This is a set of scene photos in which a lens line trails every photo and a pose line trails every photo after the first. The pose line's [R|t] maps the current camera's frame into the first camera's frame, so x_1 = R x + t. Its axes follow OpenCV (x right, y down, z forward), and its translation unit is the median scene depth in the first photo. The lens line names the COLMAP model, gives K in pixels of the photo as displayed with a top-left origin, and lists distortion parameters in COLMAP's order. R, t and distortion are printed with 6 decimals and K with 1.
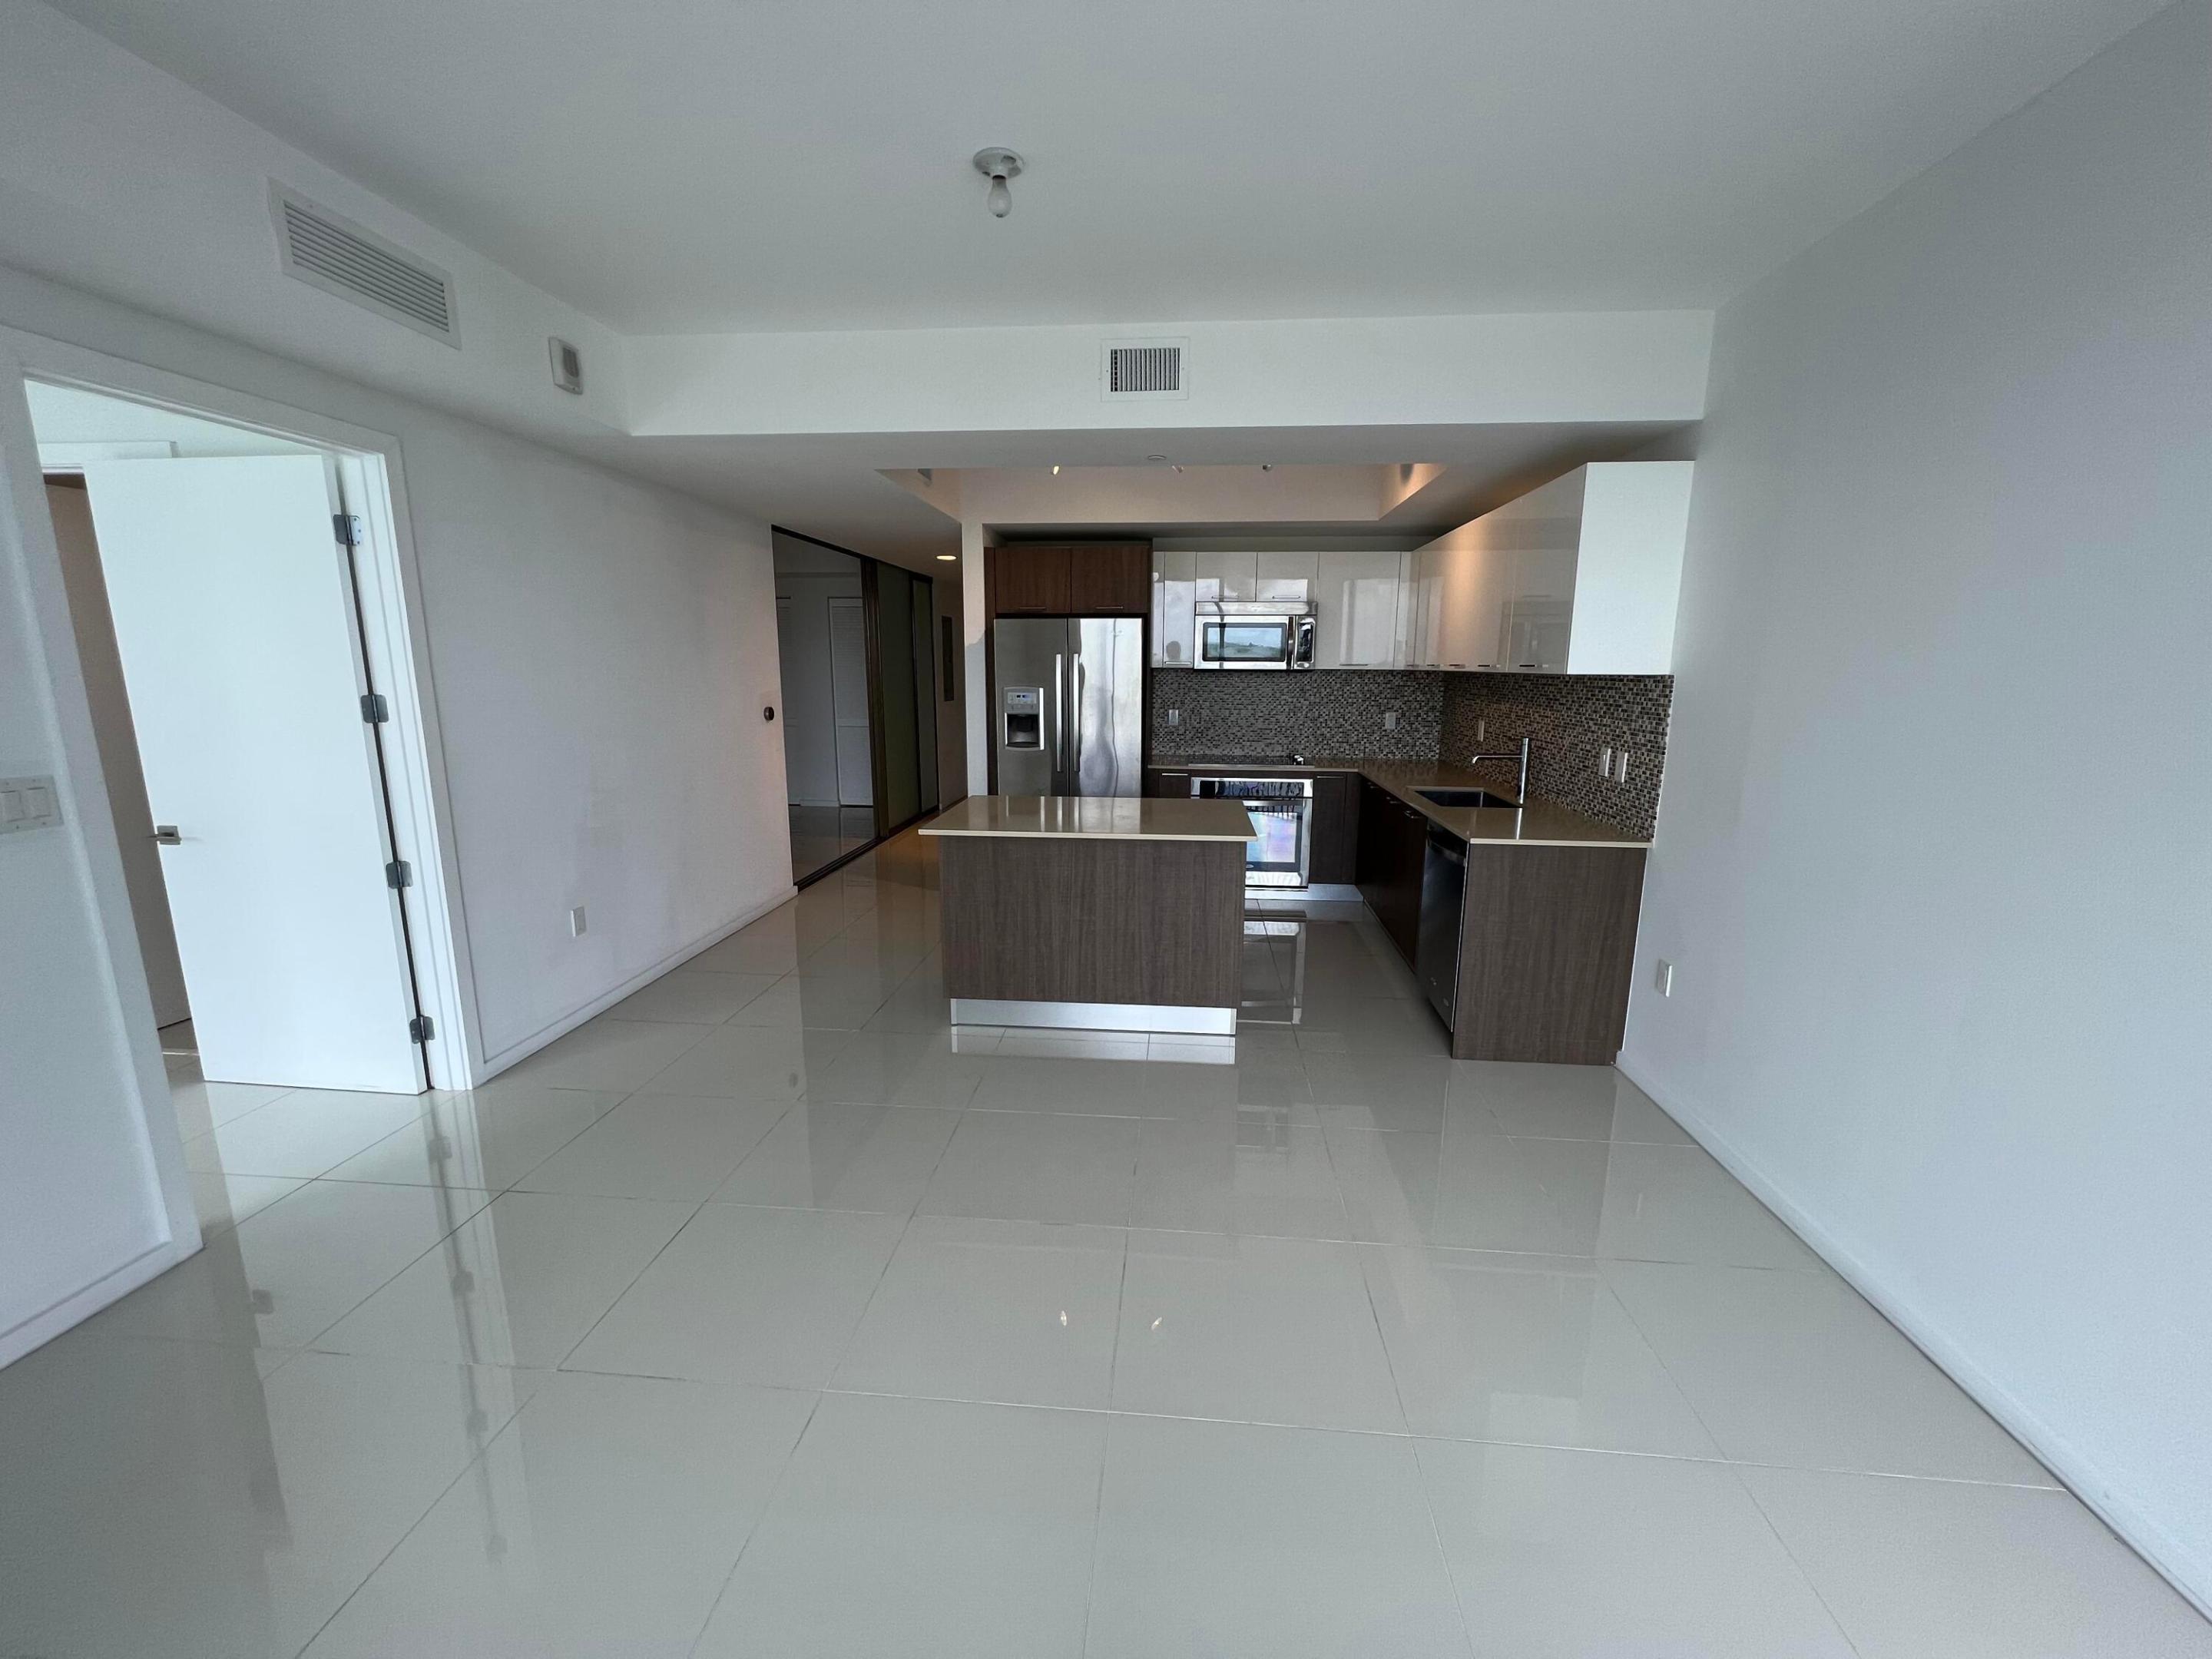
lens RADIAL K [[888.2, 0, 1106.0], [0, 888.2, 829.5], [0, 0, 1]] dist [0.000403, -0.000151]
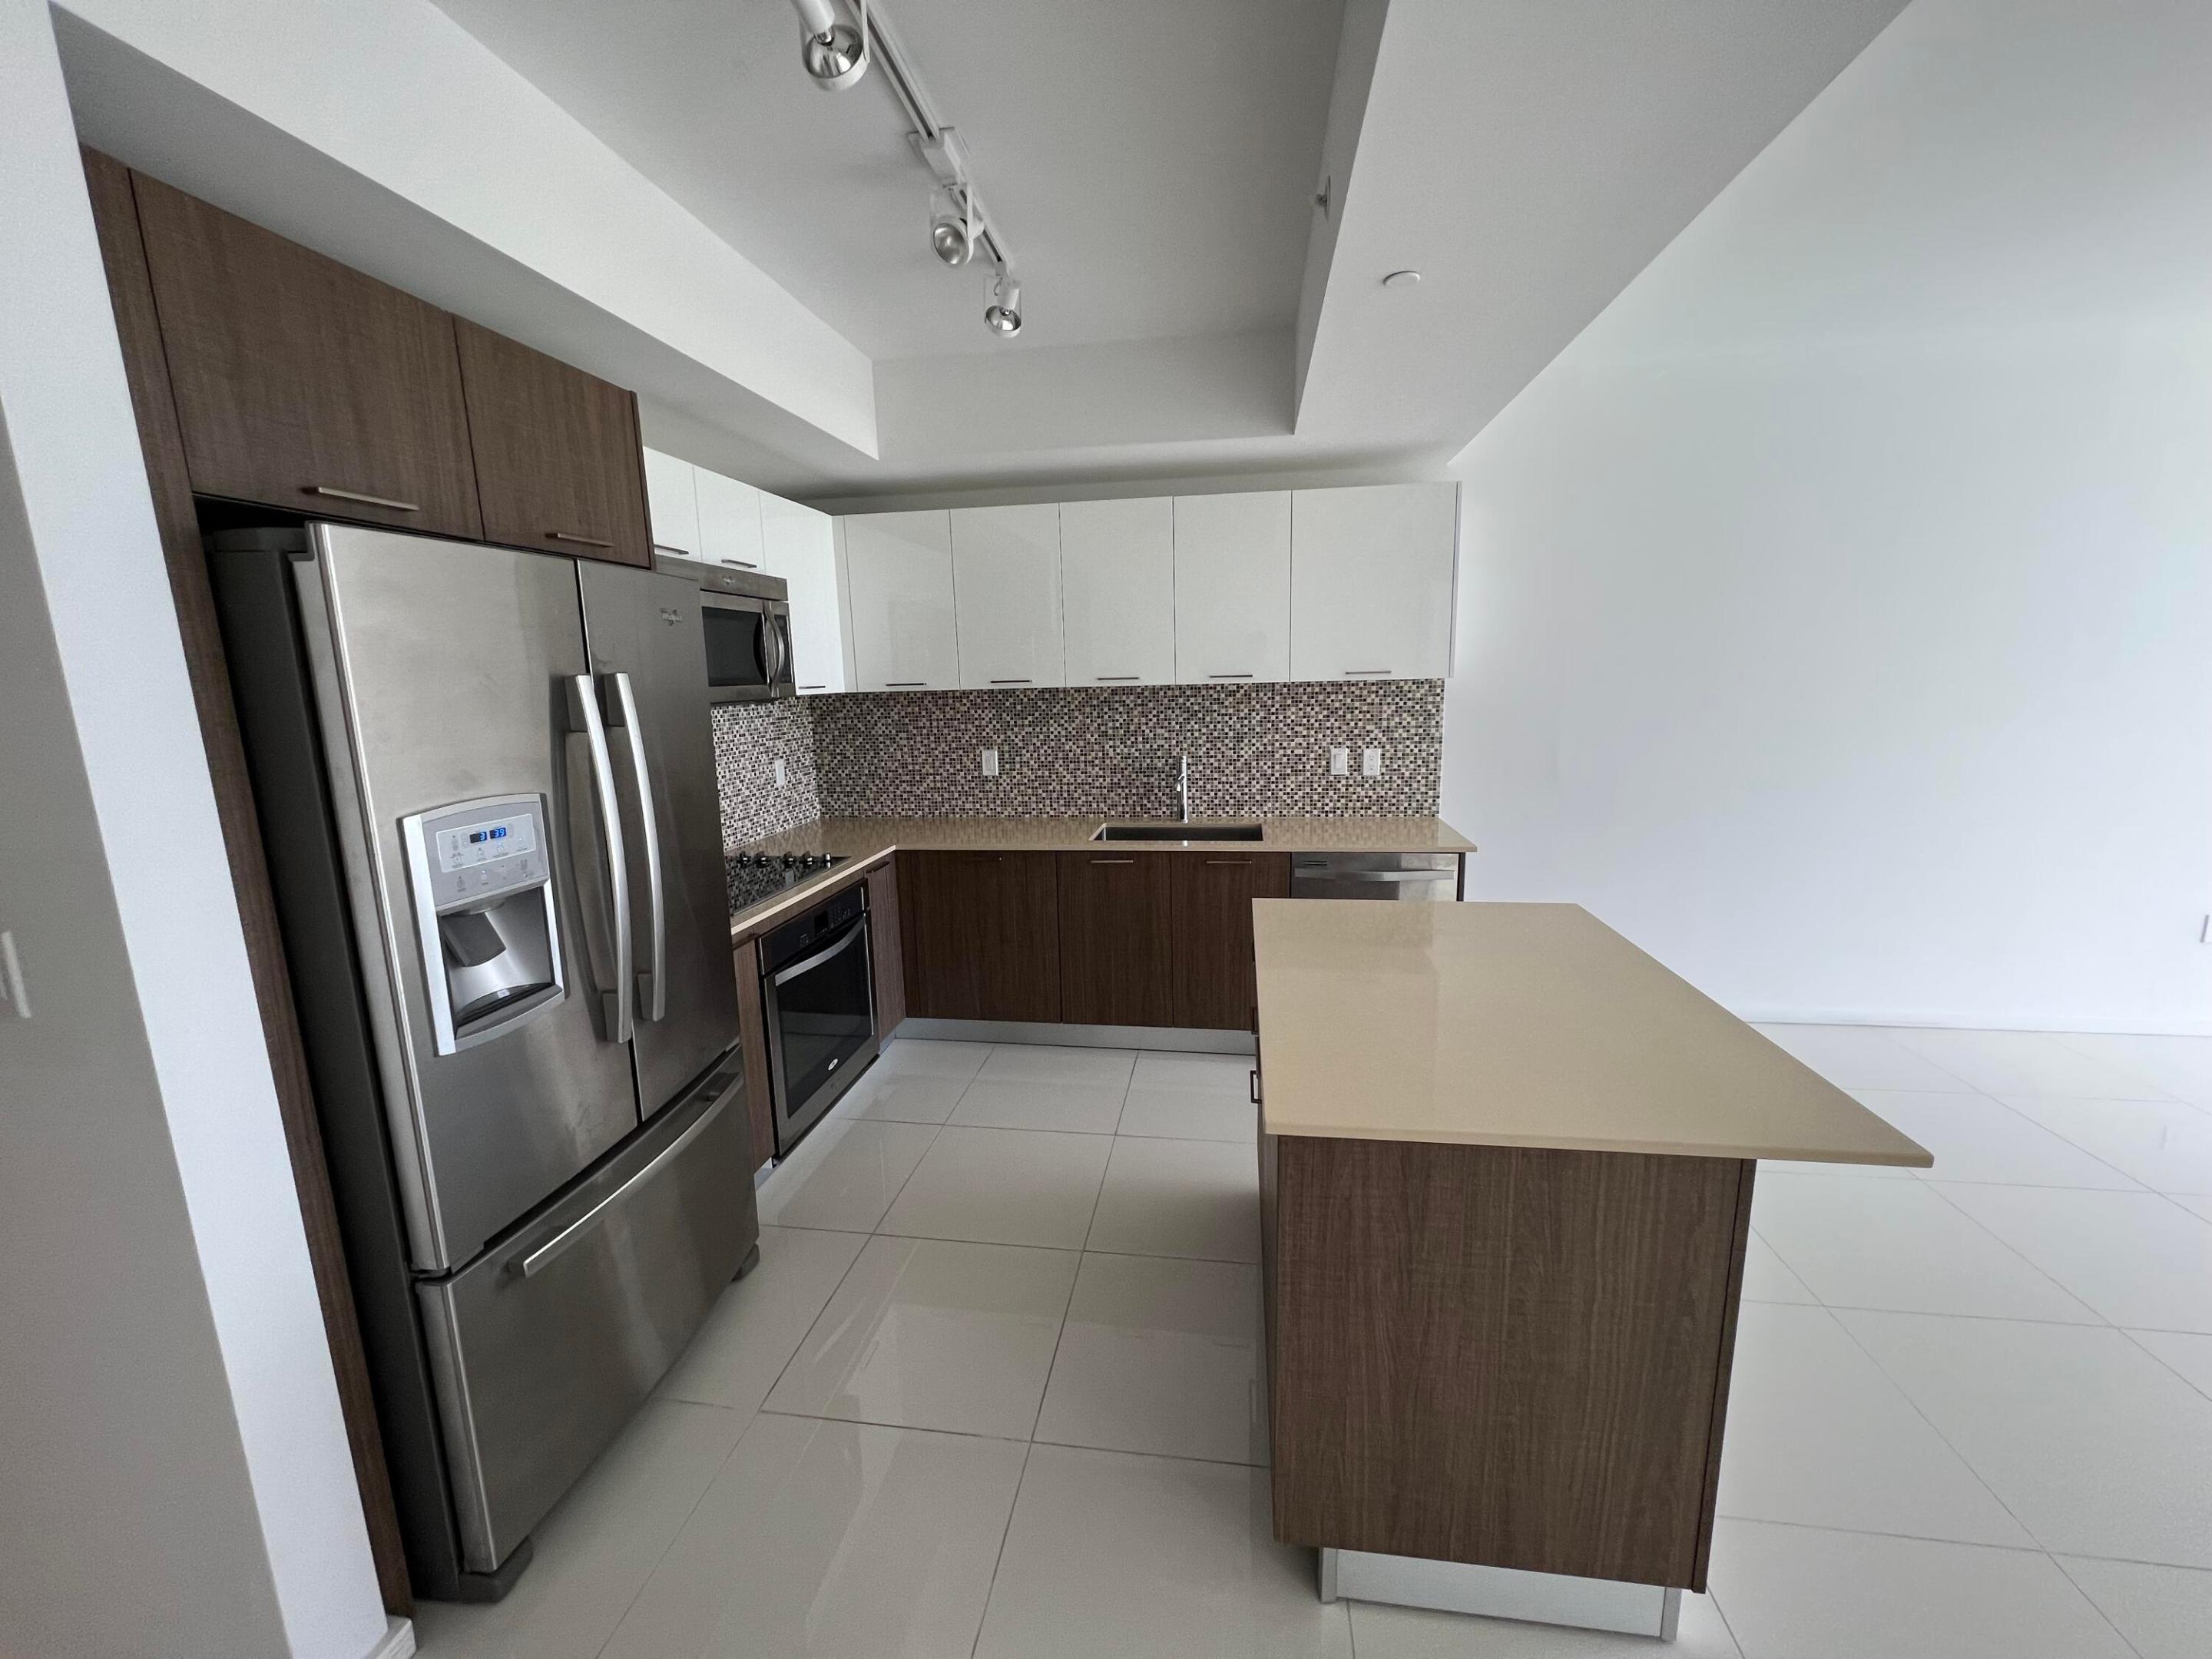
lens RADIAL K [[886.2, 0, 1106.0], [0, 886.2, 829.5], [0, 0, 1]] dist [0.000543, 0.000120]
pose [[0.059585, -0.184368, 0.981049, -0.338257], [0.210350, 0.963046, 0.168209, -0.154446], [-0.975809, 0.196341, 0.096165, 0.778569]]
